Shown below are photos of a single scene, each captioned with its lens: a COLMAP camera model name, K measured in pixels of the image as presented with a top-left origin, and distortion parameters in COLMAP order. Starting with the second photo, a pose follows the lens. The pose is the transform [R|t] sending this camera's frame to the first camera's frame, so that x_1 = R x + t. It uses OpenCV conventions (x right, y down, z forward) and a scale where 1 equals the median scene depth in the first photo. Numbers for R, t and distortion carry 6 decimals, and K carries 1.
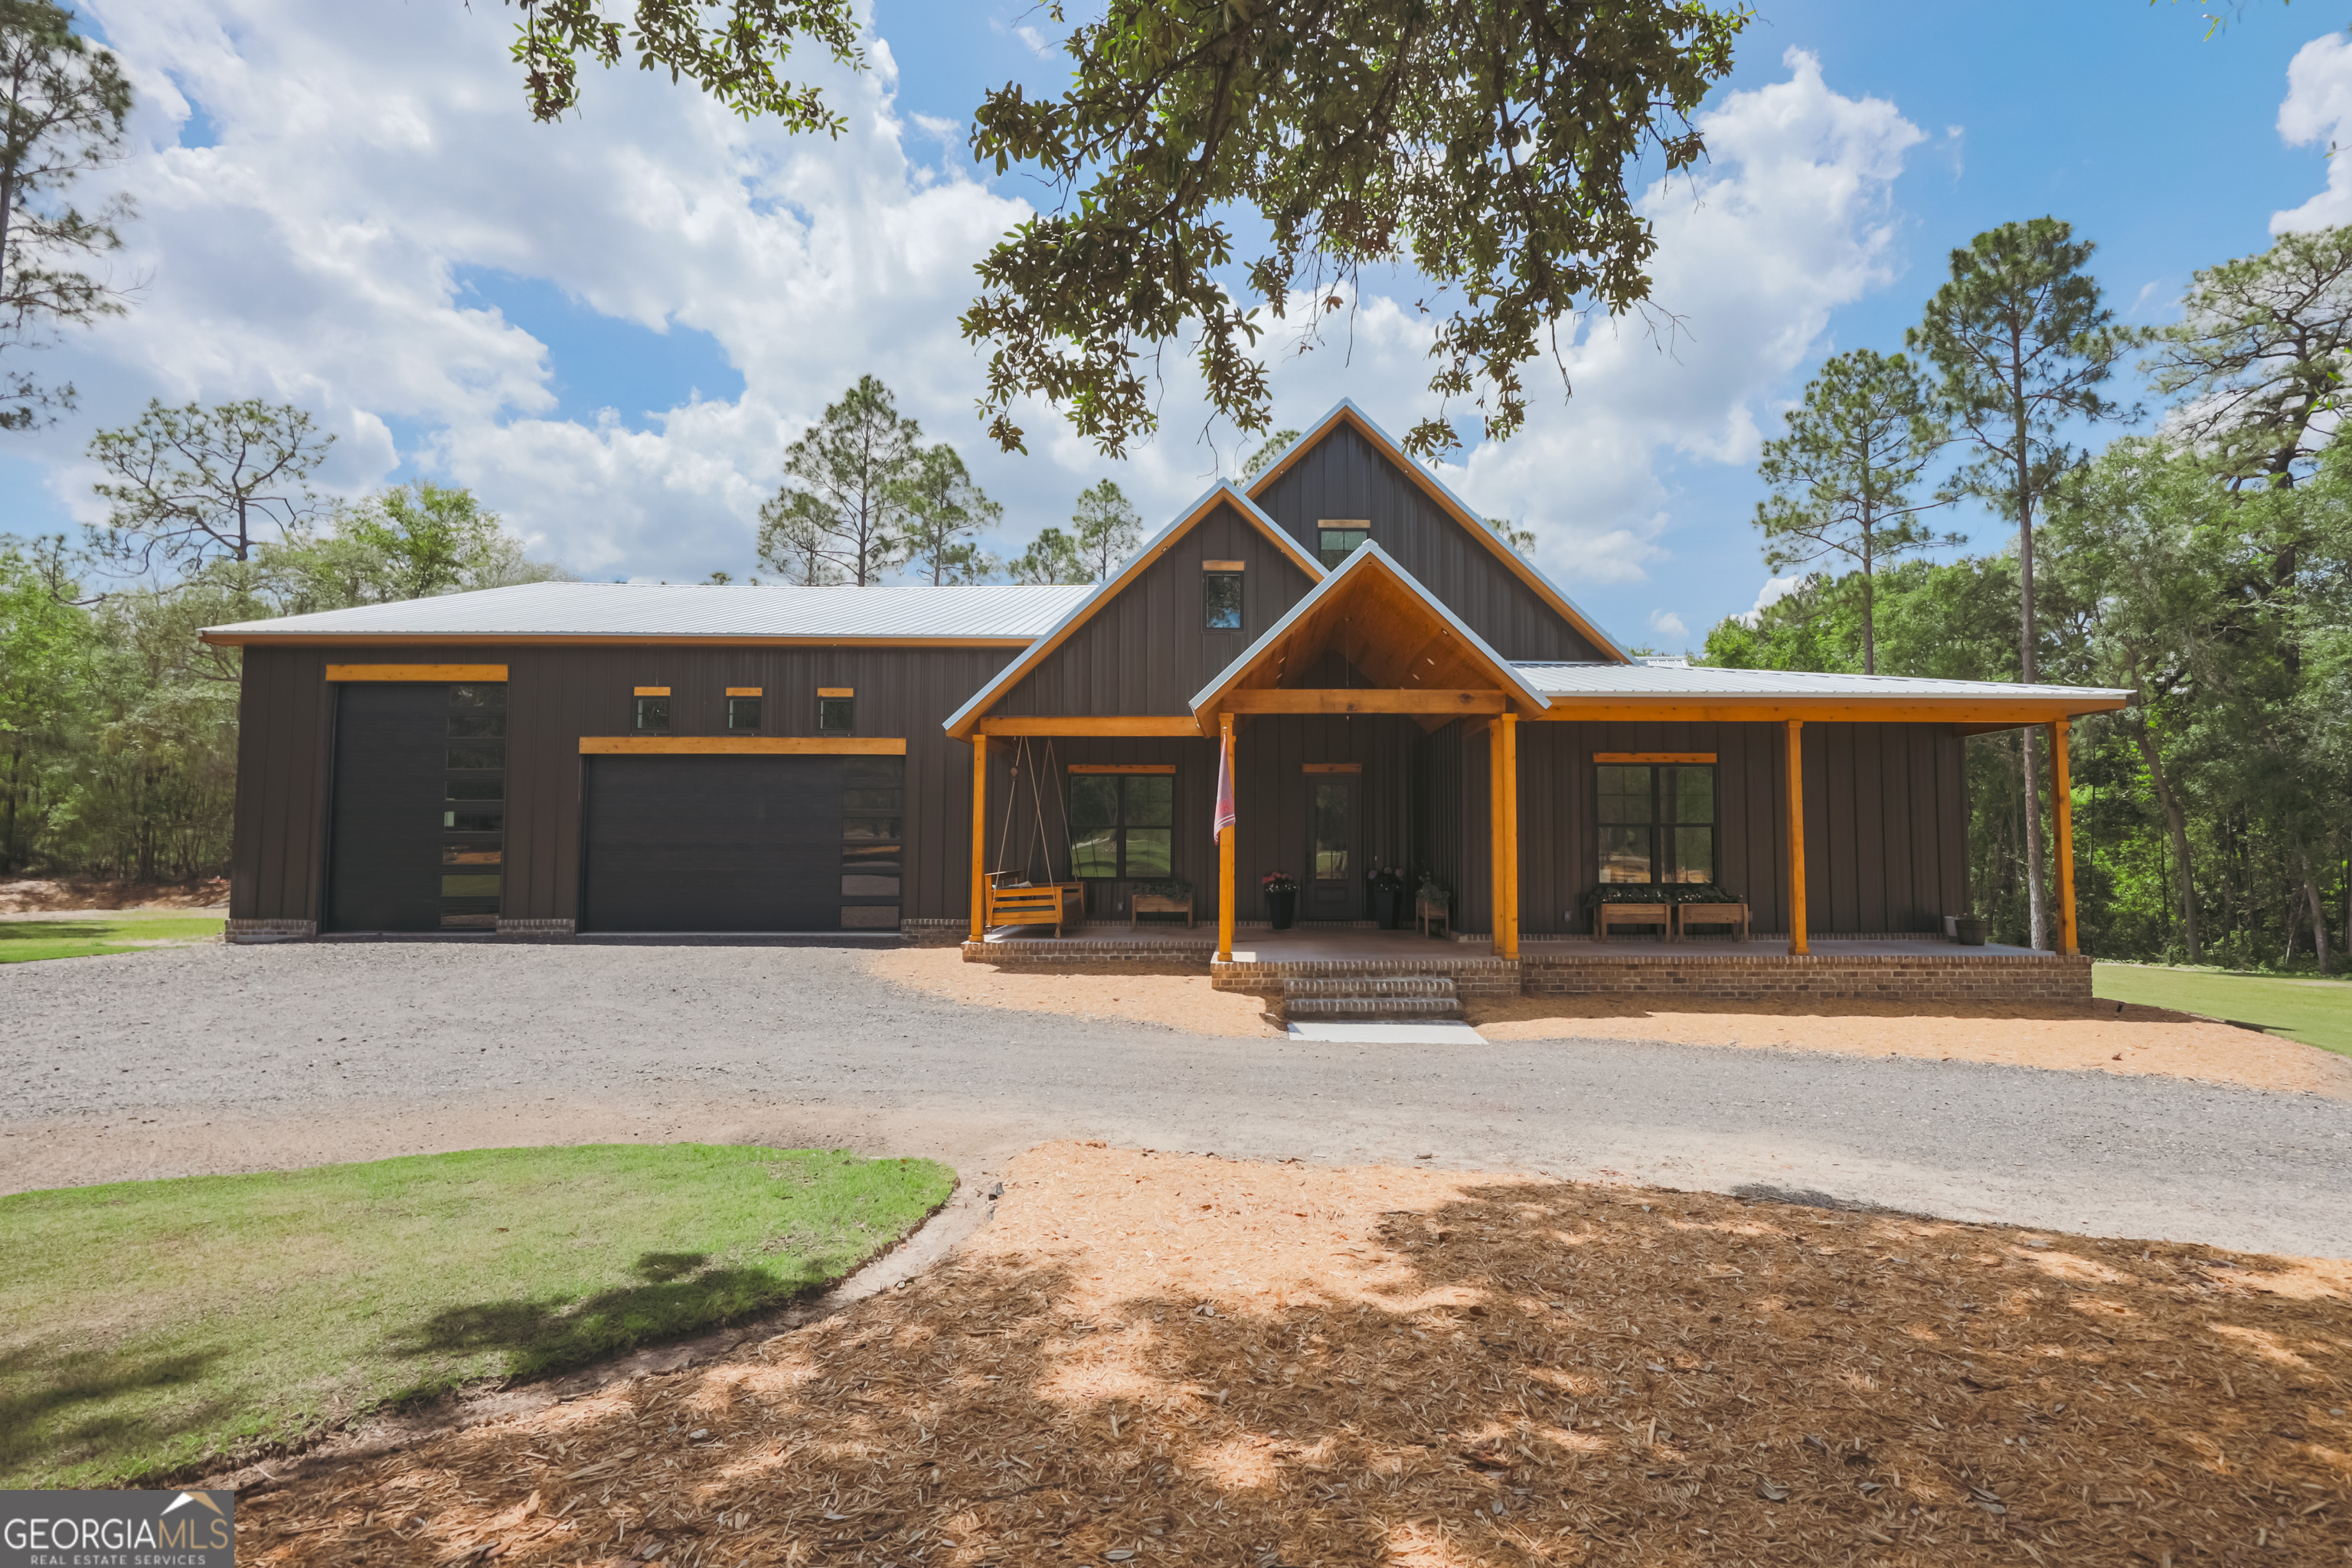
lens RADIAL K [[1126.6, 0, 1258.0], [0, 1126.6, 768.1], [0, 0, 1]] dist [0.003233, -0.001417]
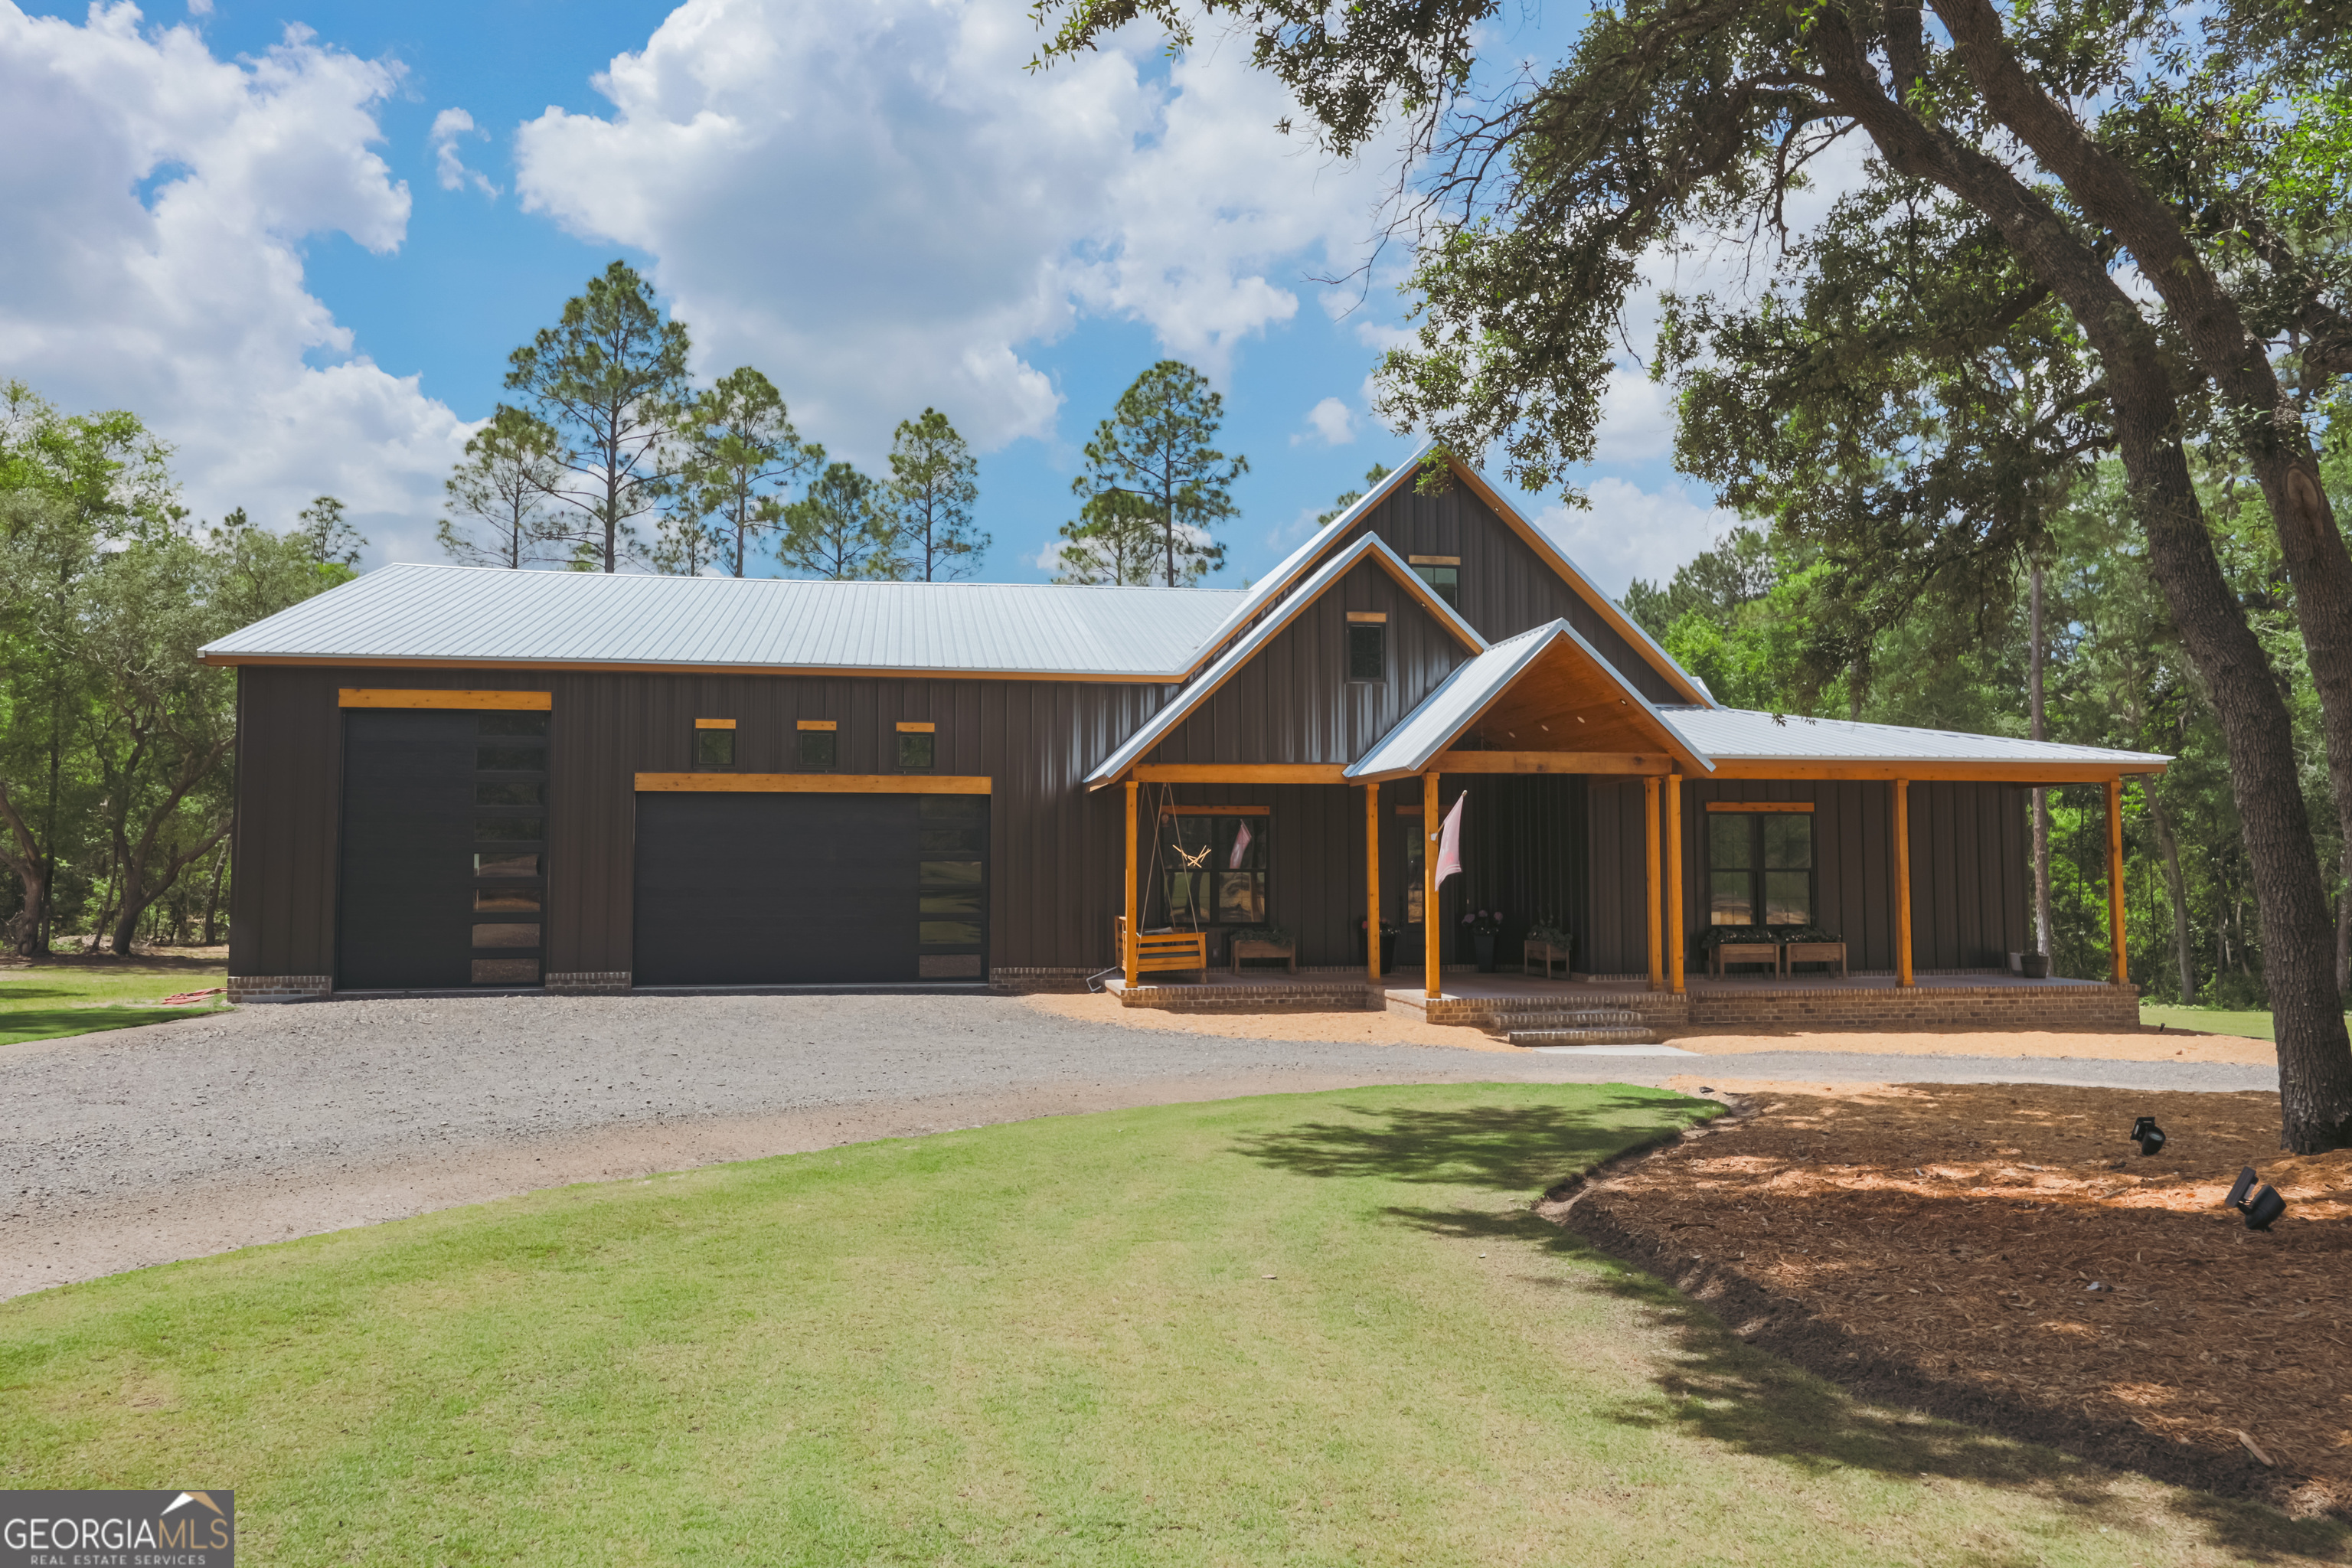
lens RADIAL K [[1647.3, 0, 1171.6], [0, 1647.3, 751.6], [0, 0, 1]] dist [0.004210, -0.000120]
pose [[0.988479, 0.009043, 0.151085, -0.428756], [-0.008388, 0.999952, -0.004975, -0.048386], [-0.151123, 0.003651, 0.988508, -0.450164]]
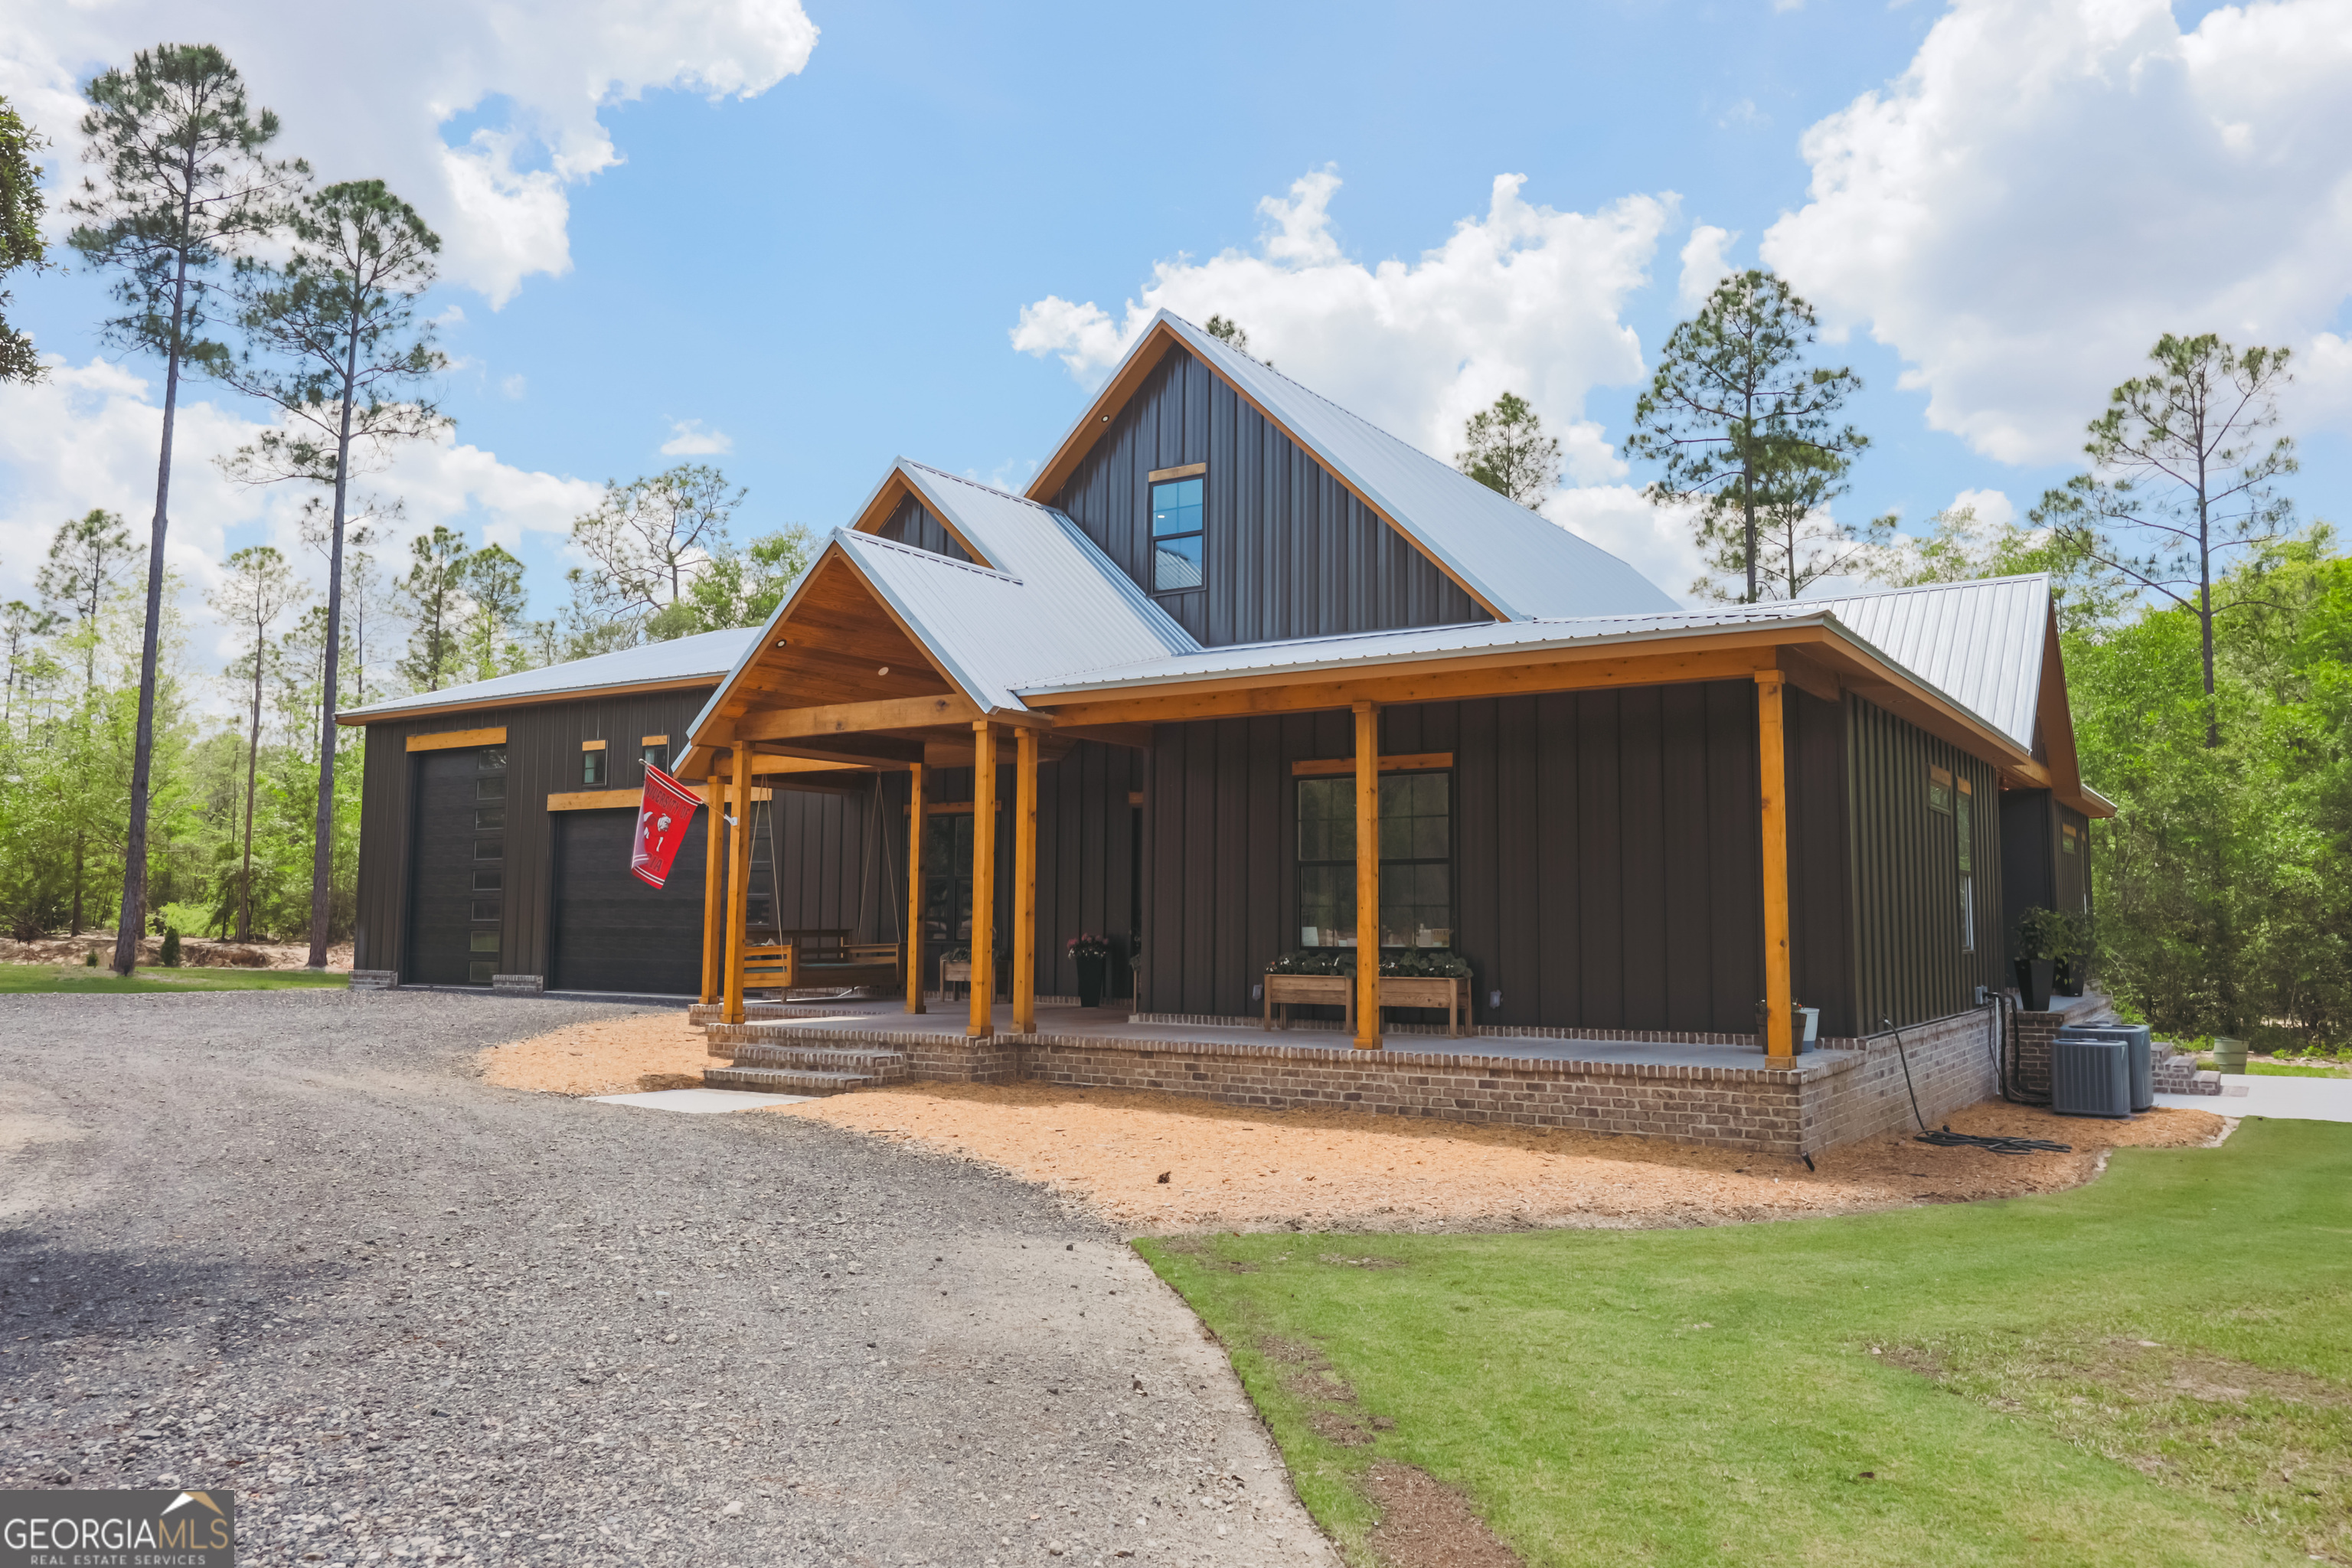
lens RADIAL K [[1647.3, 0, 1215.4], [0, 1647.3, 766.8], [0, 0, 1]] dist [0.004210, -0.000120]
pose [[0.835683, -0.048963, -0.547025, 0.814498], [0.034991, 0.998741, -0.035940, 0.024921], [0.548096, 0.010894, 0.836345, 0.105884]]
